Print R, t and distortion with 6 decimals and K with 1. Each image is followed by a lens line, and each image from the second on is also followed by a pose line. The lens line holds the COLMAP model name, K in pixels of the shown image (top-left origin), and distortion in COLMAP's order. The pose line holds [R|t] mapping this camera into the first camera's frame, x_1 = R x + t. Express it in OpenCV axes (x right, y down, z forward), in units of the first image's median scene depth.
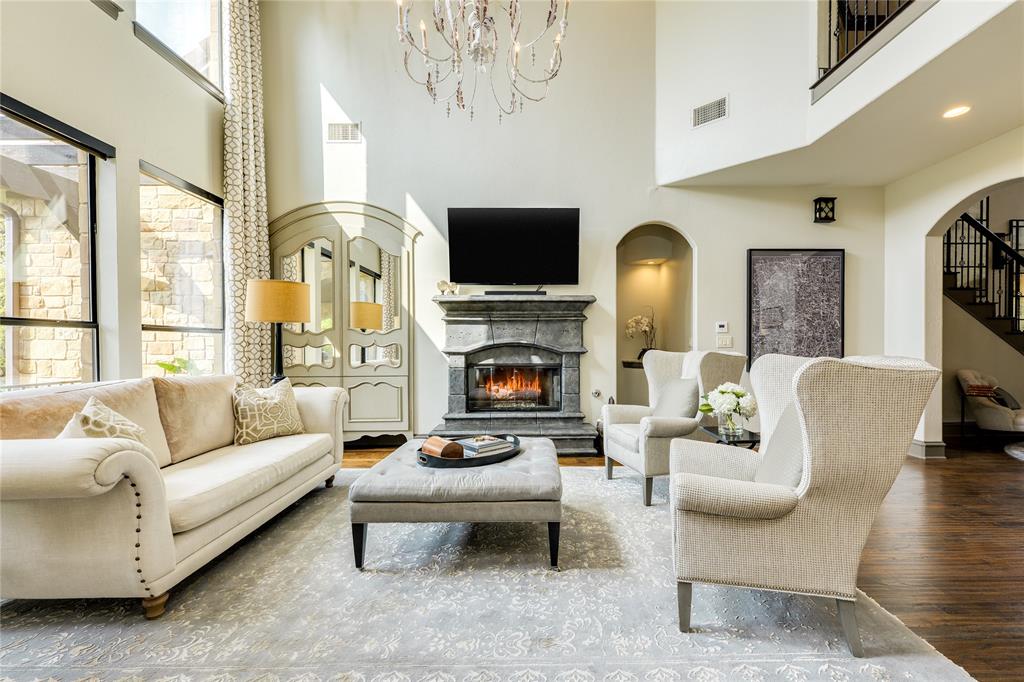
lens RADIAL K [[421.4, 0, 518.1], [0, 421.4, 351.5], [0, 0, 1]] dist [0.002764, -0.000678]
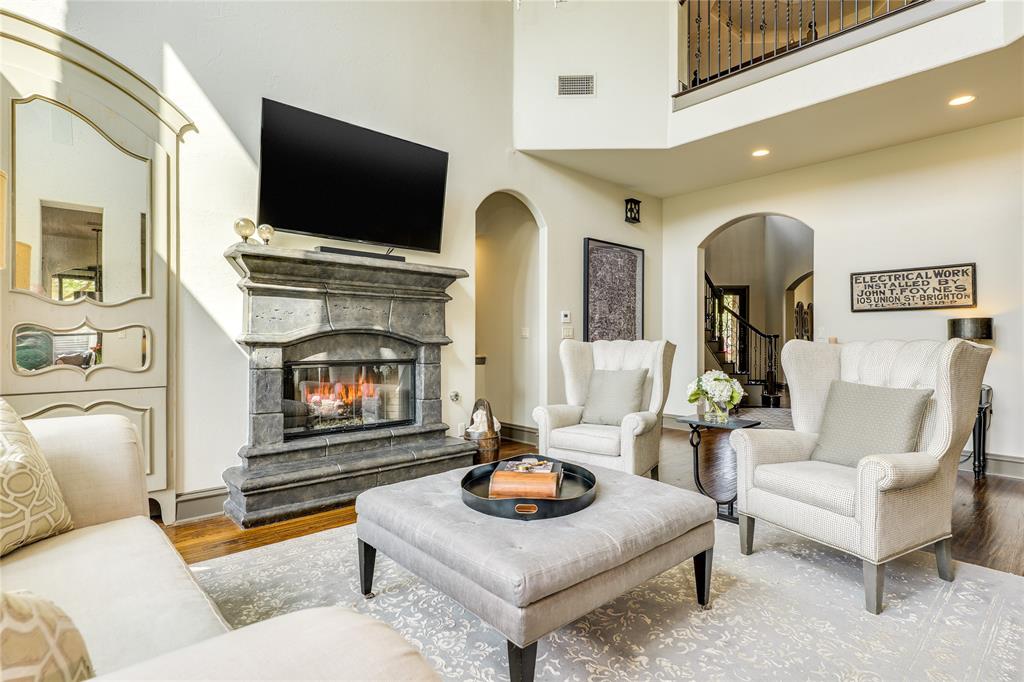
lens RADIAL K [[518.6, 0, 511.4], [0, 518.6, 340.0], [0, 0, 1]] dist [-0.003015, 0.000760]
pose [[0.749339, 0.006921, 0.662151, -0.373648], [0.003148, 0.999897, -0.014013, 0.009878], [-0.662180, 0.012585, 0.749239, 0.223449]]
